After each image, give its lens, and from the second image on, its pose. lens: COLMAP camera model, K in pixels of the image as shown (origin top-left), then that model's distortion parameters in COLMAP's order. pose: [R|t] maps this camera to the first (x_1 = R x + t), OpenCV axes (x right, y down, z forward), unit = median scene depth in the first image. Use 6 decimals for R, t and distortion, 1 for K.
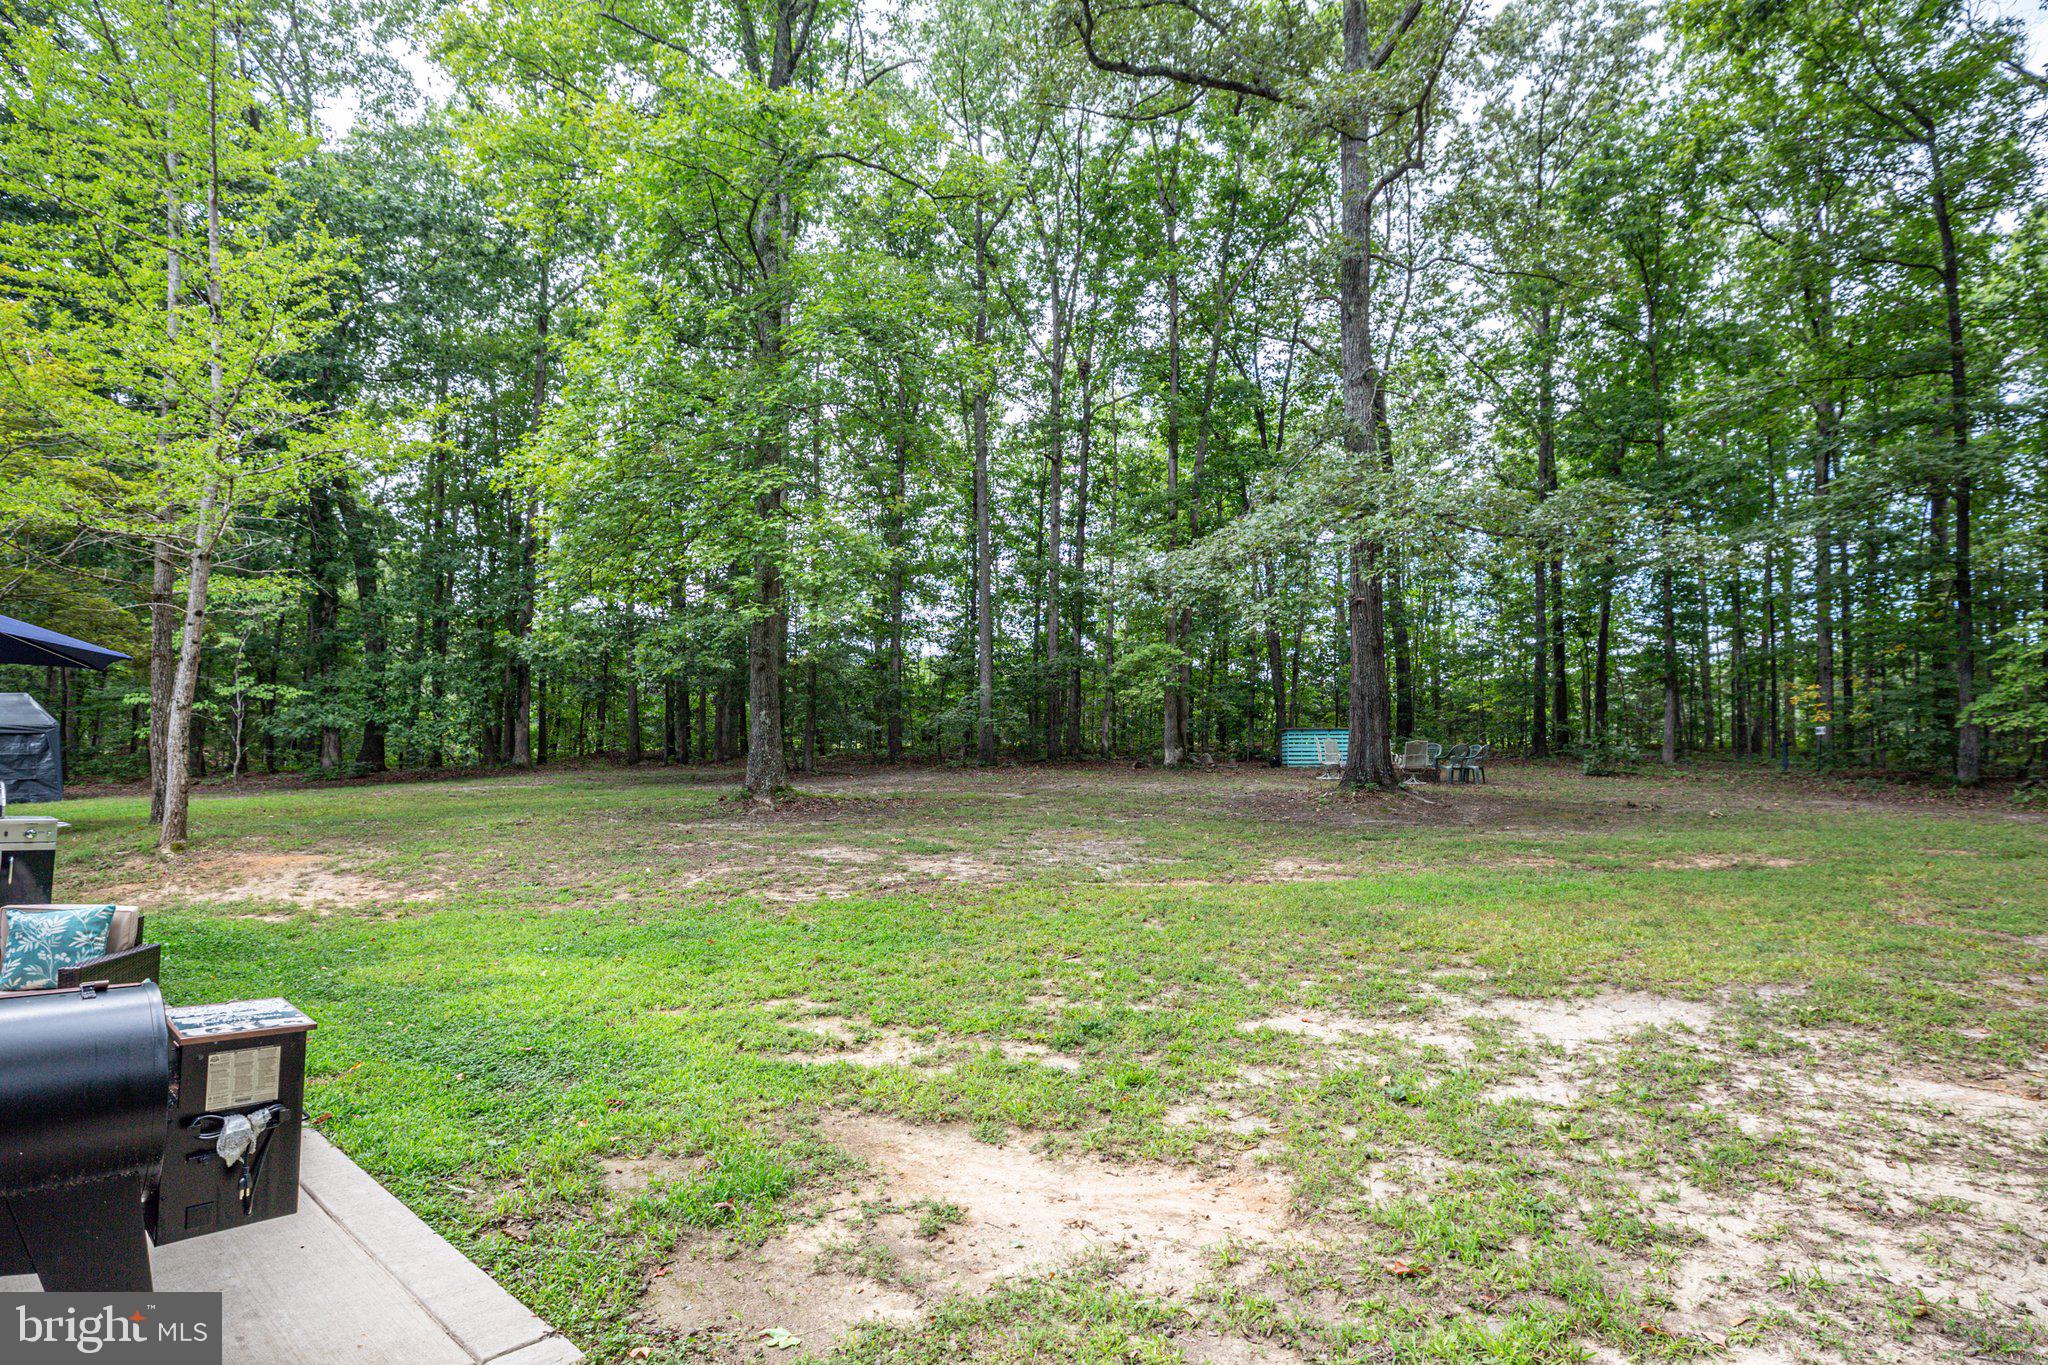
lens RADIAL K [[991.6, 0, 1020.1], [0, 991.6, 896.8], [0, 0, 1]] dist [-0.011265, 0.000765]
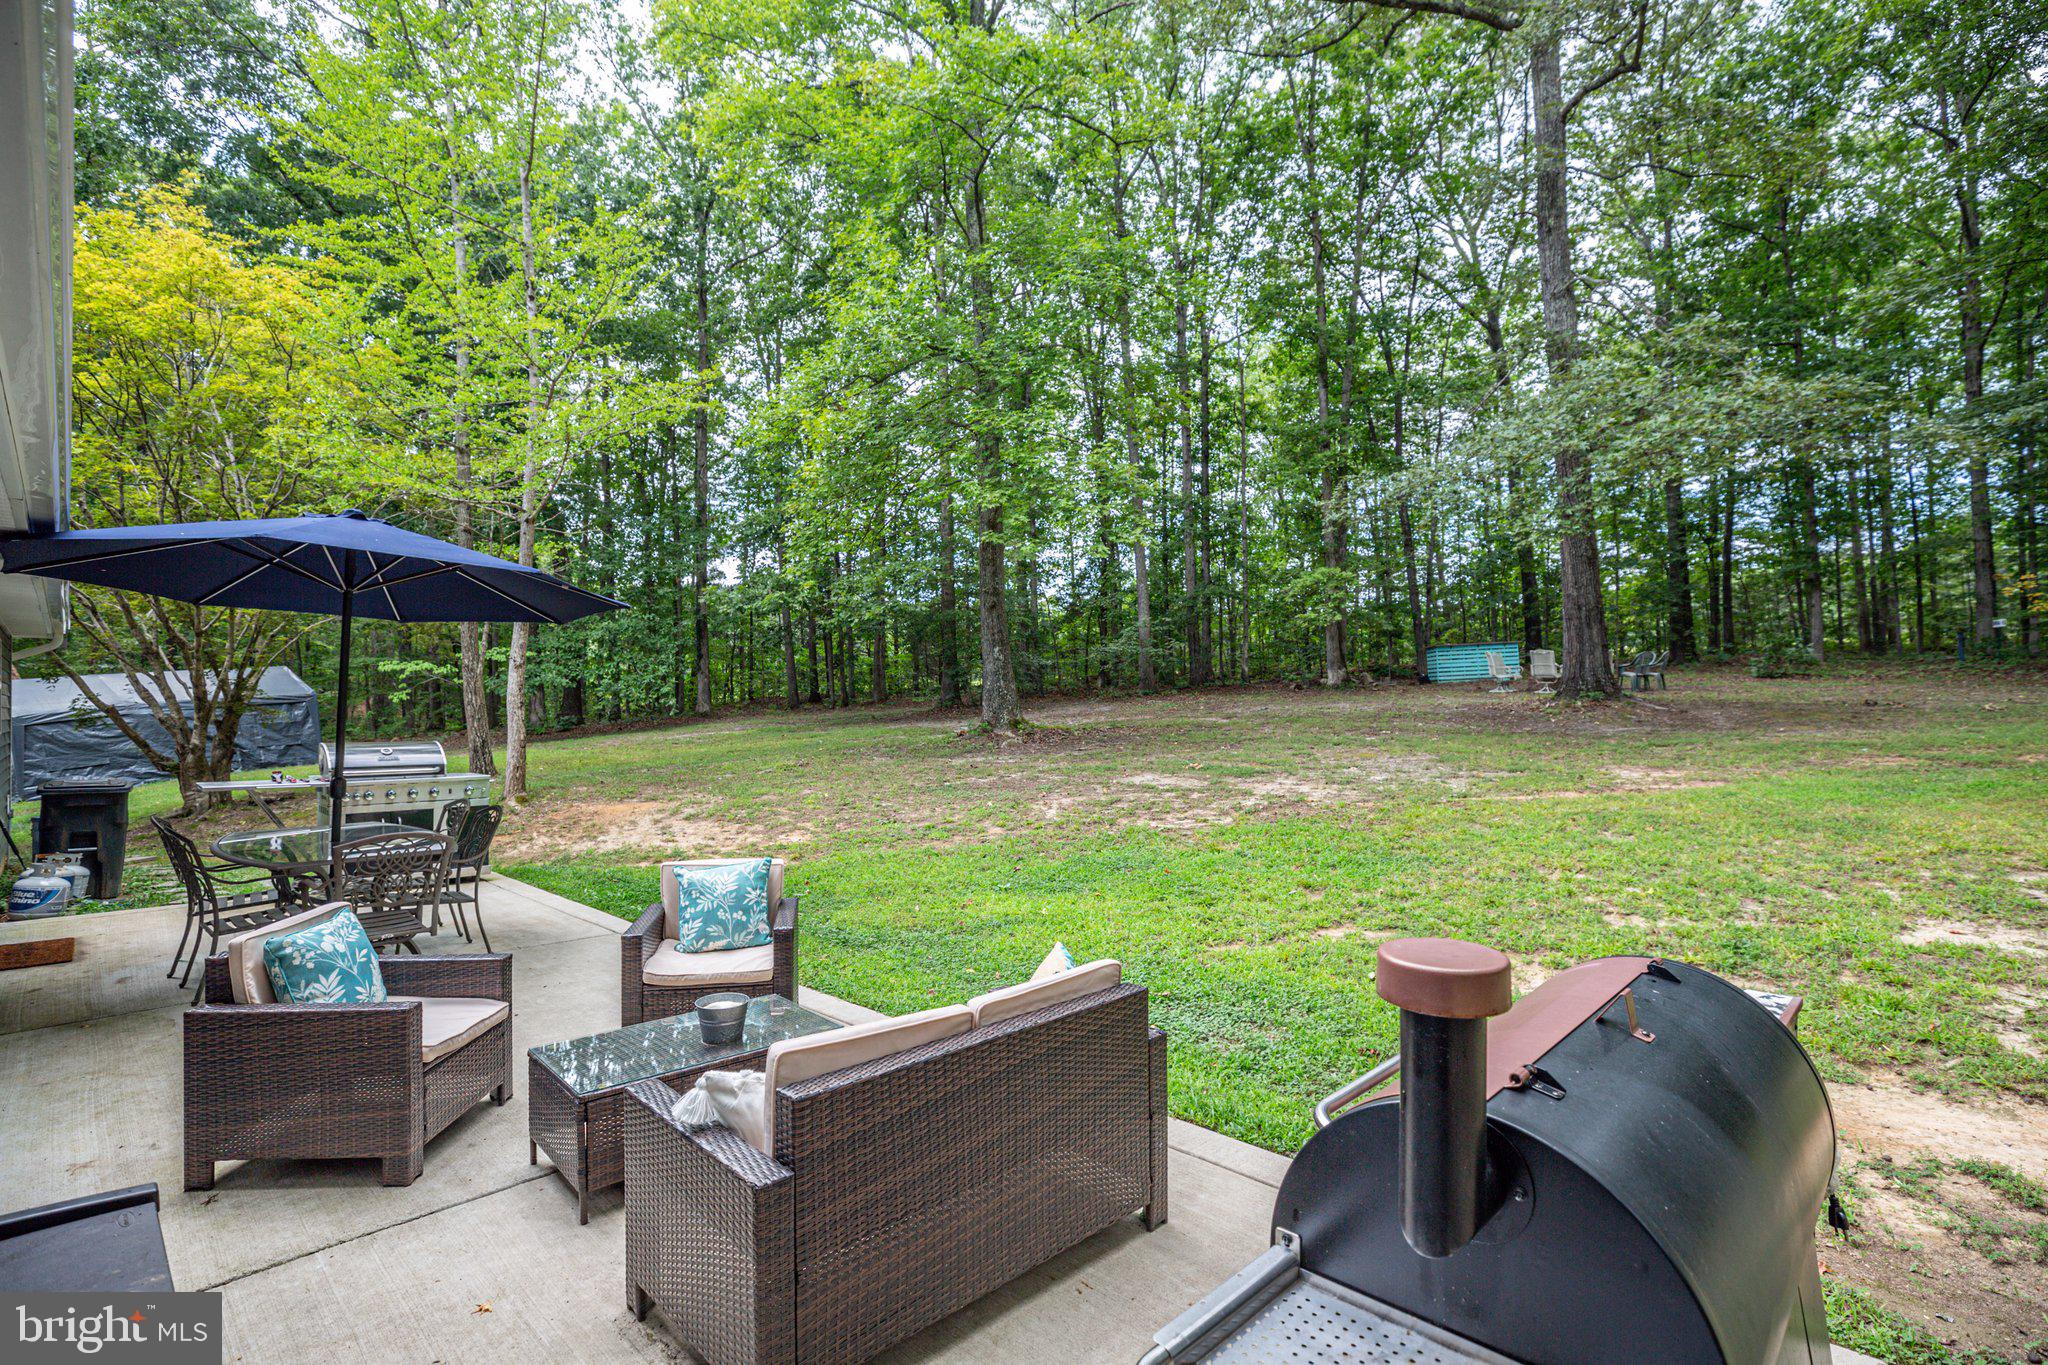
lens RADIAL K [[917.7, 0, 1024.3], [0, 917.7, 831.7], [0, 0, 1]] dist [-0.014818, 0.000089]
pose [[0.997709, -0.036128, -0.057198, -0.167420], [0.036831, 0.999258, 0.011289, -0.004672], [0.056748, -0.013370, 0.998299, 0.037405]]
